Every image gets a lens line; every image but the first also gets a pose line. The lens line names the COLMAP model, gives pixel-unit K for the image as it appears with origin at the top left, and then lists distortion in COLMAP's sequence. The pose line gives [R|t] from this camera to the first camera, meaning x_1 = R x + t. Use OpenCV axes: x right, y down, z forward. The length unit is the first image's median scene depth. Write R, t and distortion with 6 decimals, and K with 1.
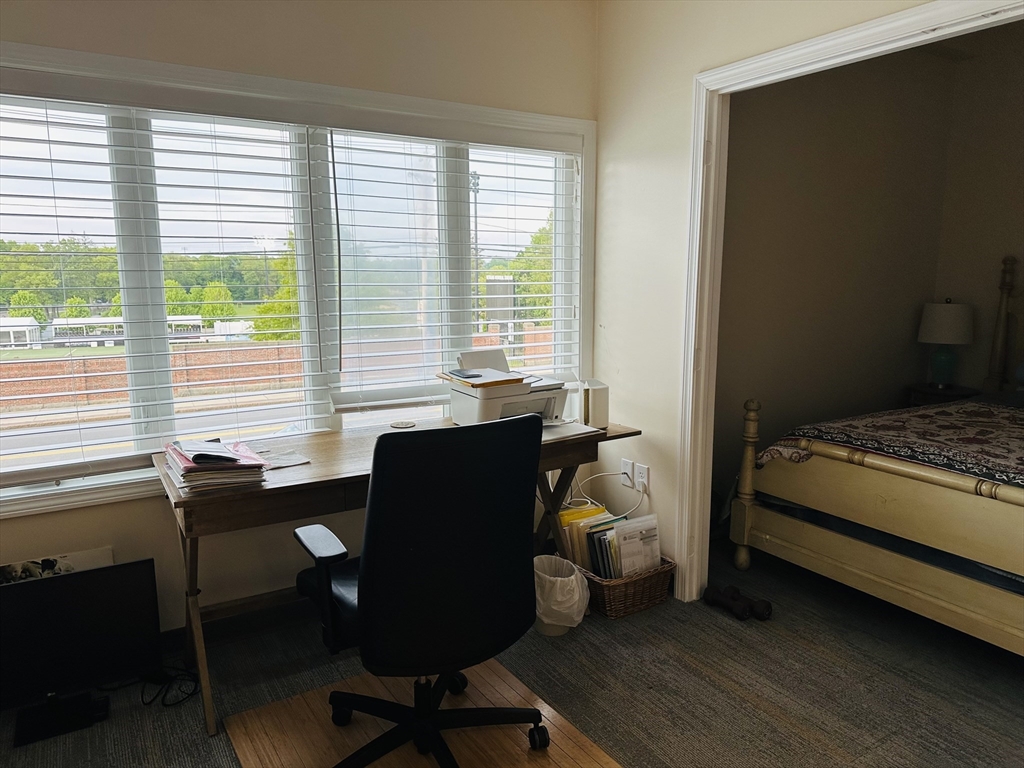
lens RADIAL K [[713.9, 0, 476.6], [0, 713.9, 382.6], [0, 0, 1]] dist [0.041817, -0.076373]
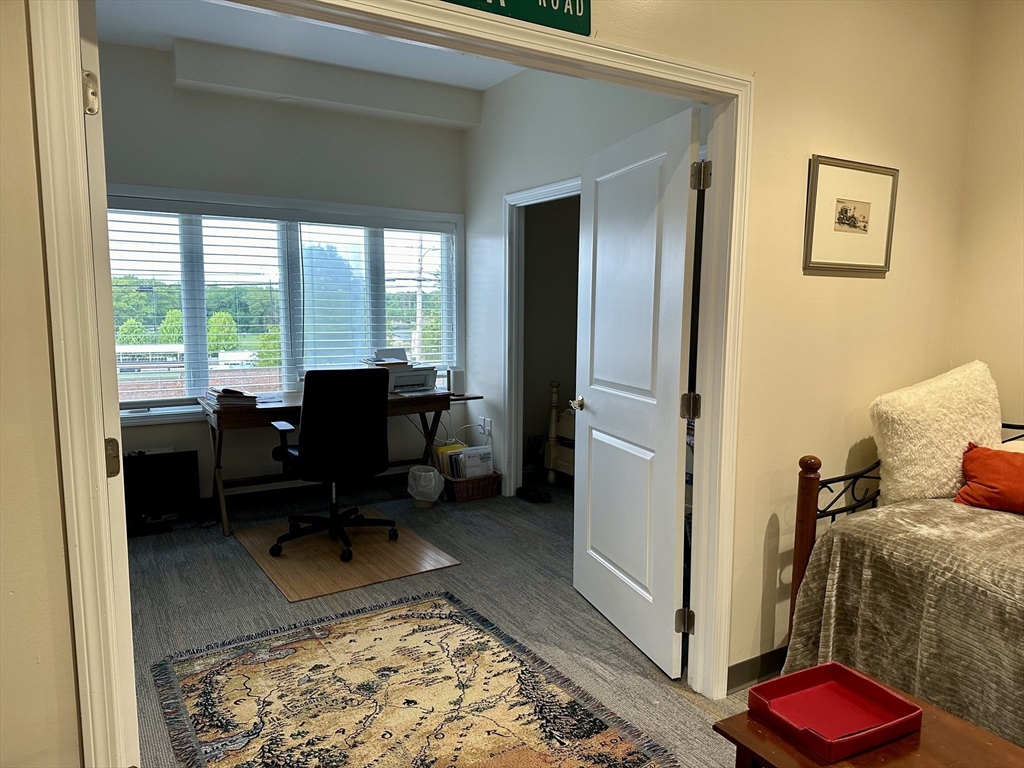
lens RADIAL K [[721.8, 0, 512.0], [0, 721.8, 384.0], [0, 0, 1]] dist [-0.001986, -0.008227]
pose [[0.999234, 0.009502, 0.037969, 0.246540], [-0.007750, 0.998910, -0.046022, 0.122970], [-0.038365, 0.045693, 0.998219, -0.758419]]
